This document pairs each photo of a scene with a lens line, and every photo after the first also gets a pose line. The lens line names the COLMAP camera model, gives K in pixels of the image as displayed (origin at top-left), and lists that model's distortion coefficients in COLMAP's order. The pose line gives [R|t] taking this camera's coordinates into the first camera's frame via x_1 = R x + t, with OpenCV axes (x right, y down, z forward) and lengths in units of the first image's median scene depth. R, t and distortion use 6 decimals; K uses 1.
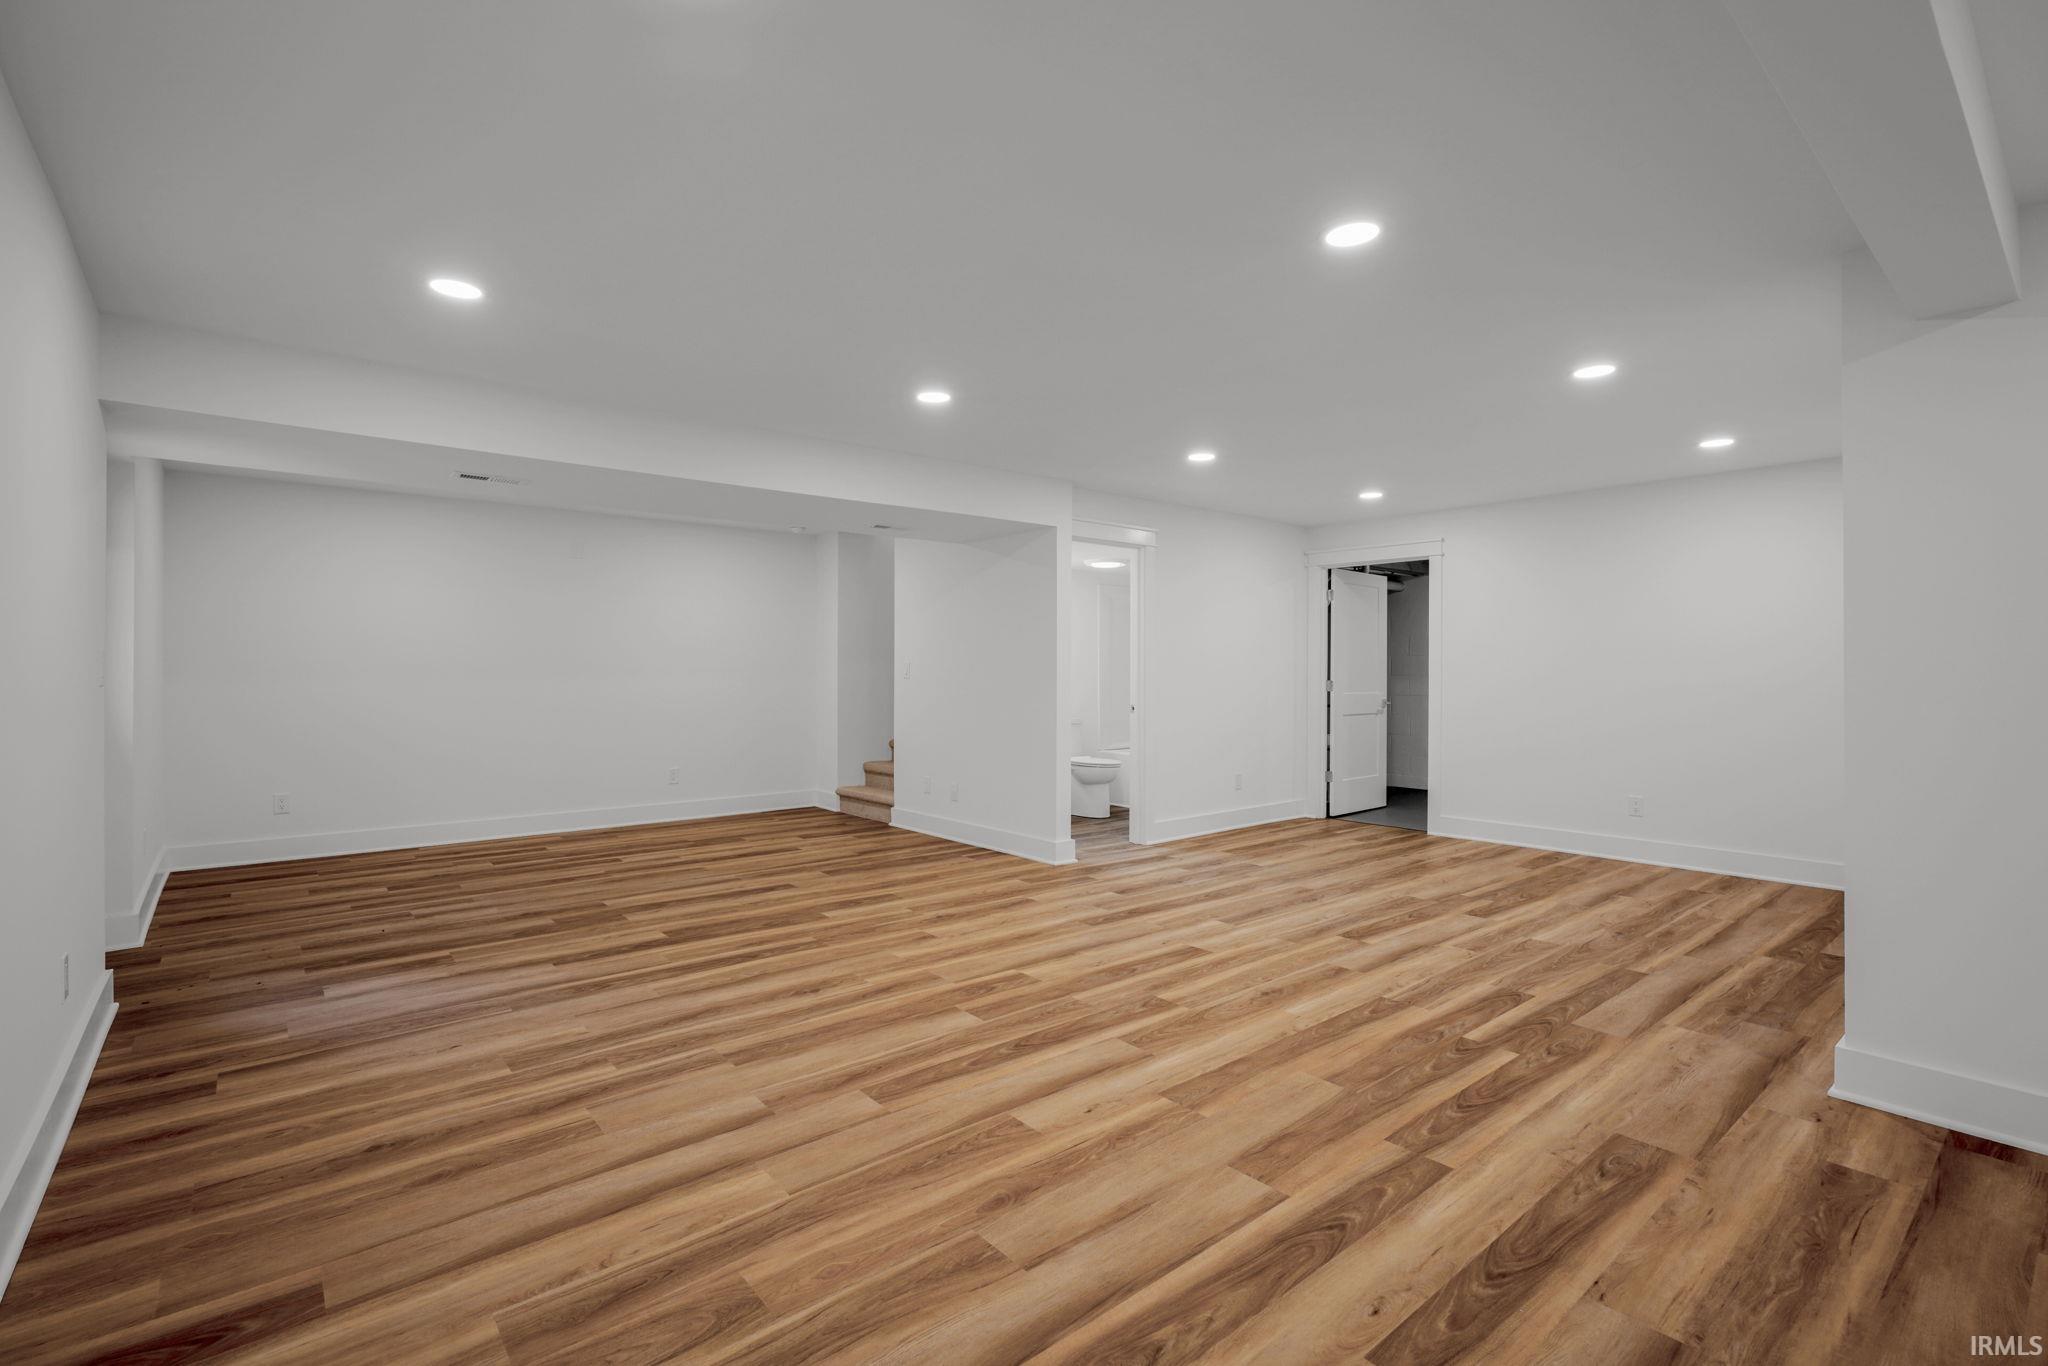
lens RADIAL K [[930.6, 0, 1029.2], [0, 930.6, 679.0], [0, 0, 1]] dist [-0.009472, 0.002109]
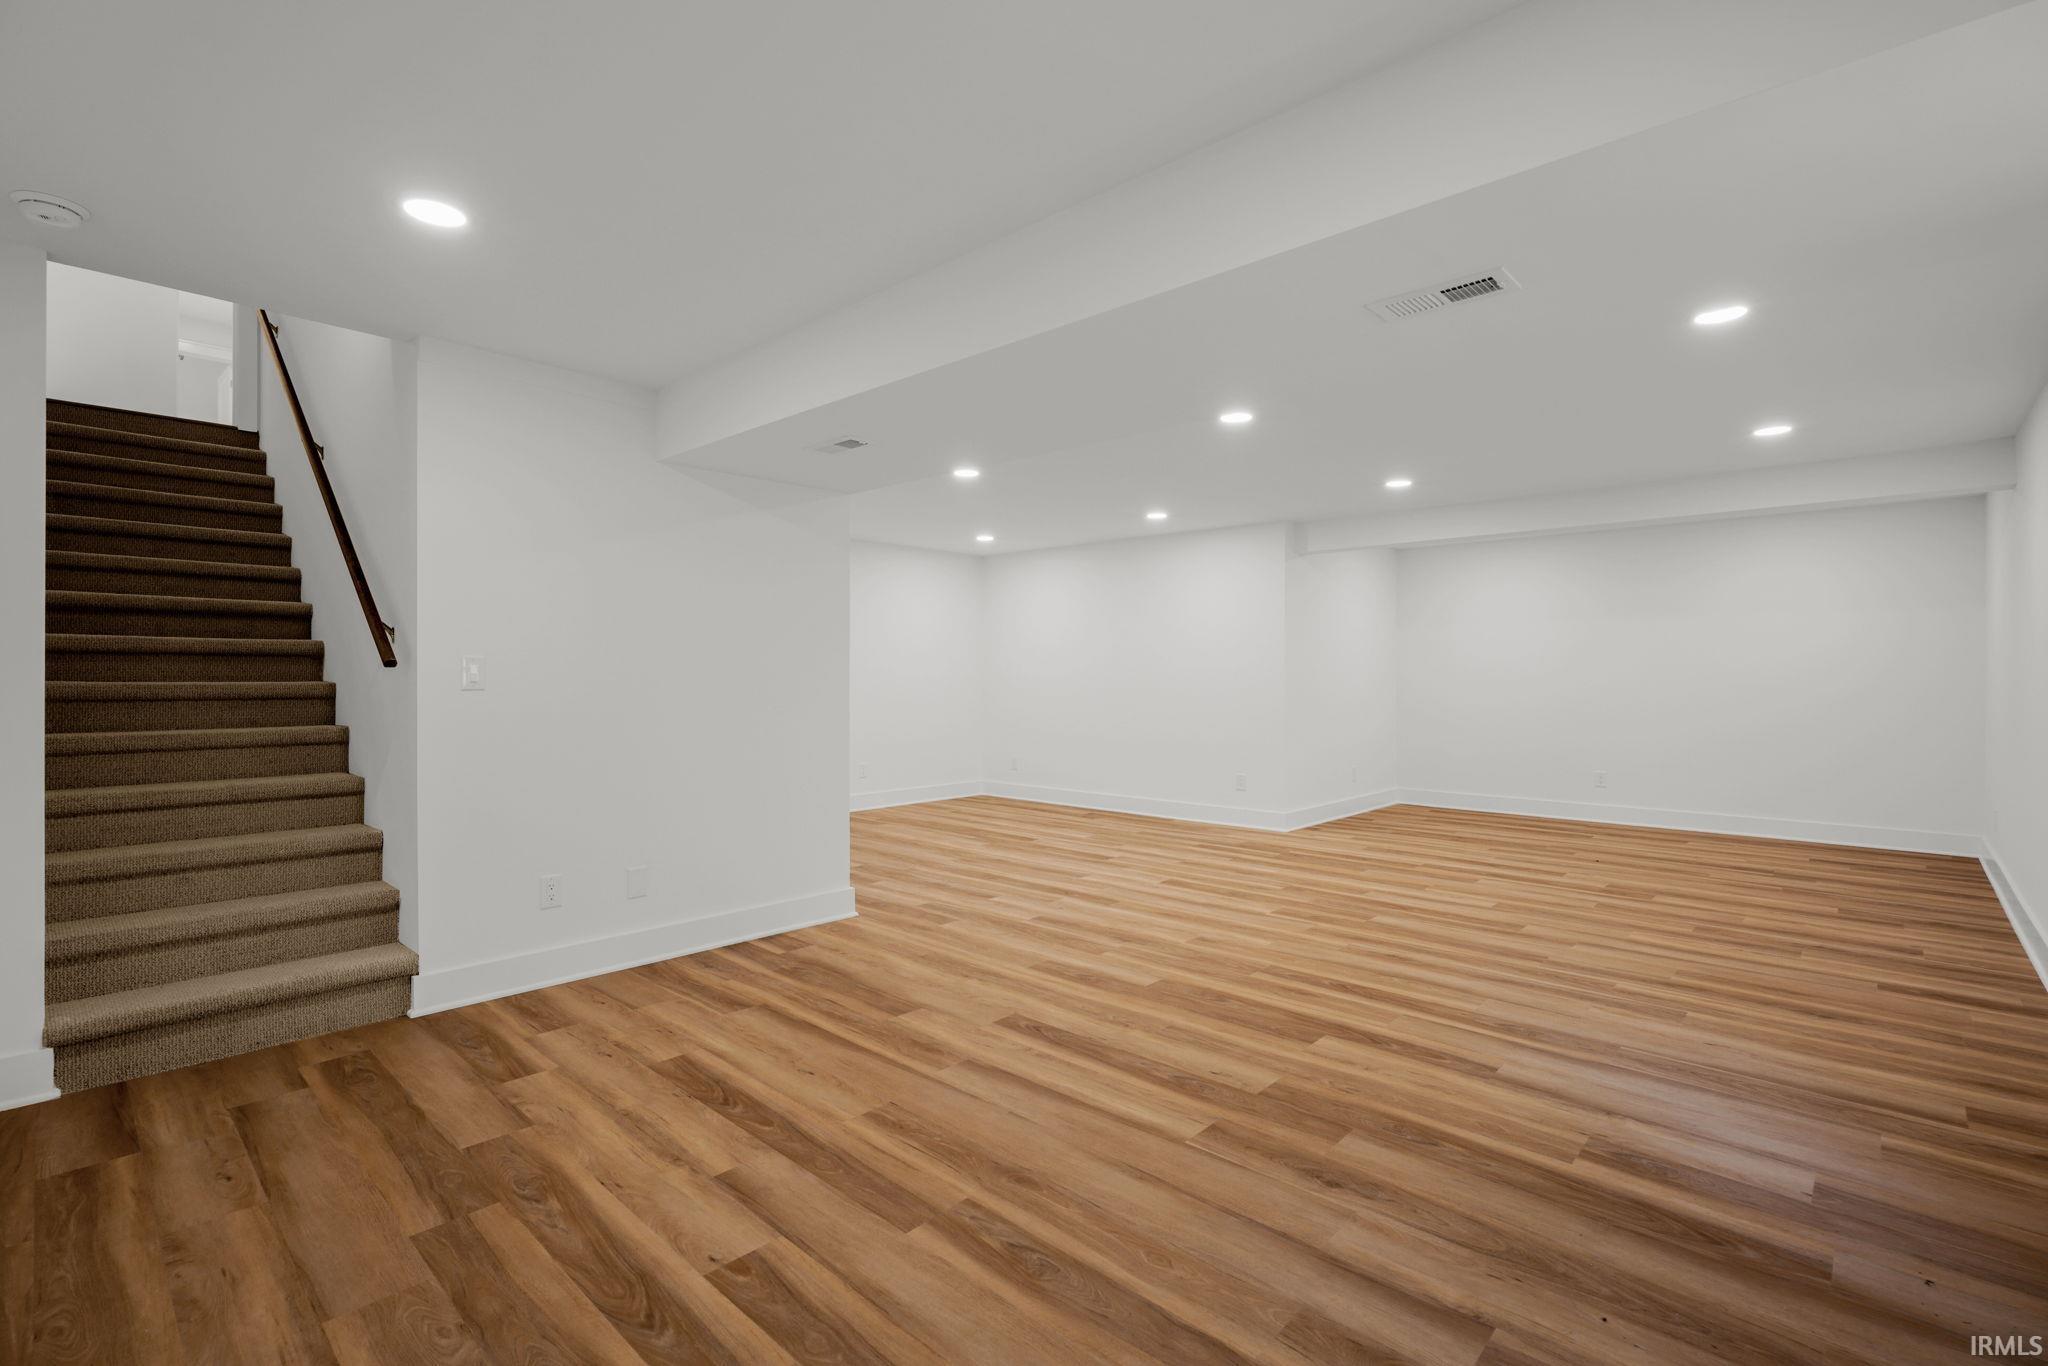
lens RADIAL K [[930.6, 0, 1026.4], [0, 930.6, 677.7], [0, 0, 1]] dist [-0.009472, 0.002109]
pose [[-0.124779, -0.004855, 0.992173, -1.317285], [0.006215, 0.999965, 0.005674, -0.012107], [-0.992165, 0.006875, -0.124744, 1.608331]]
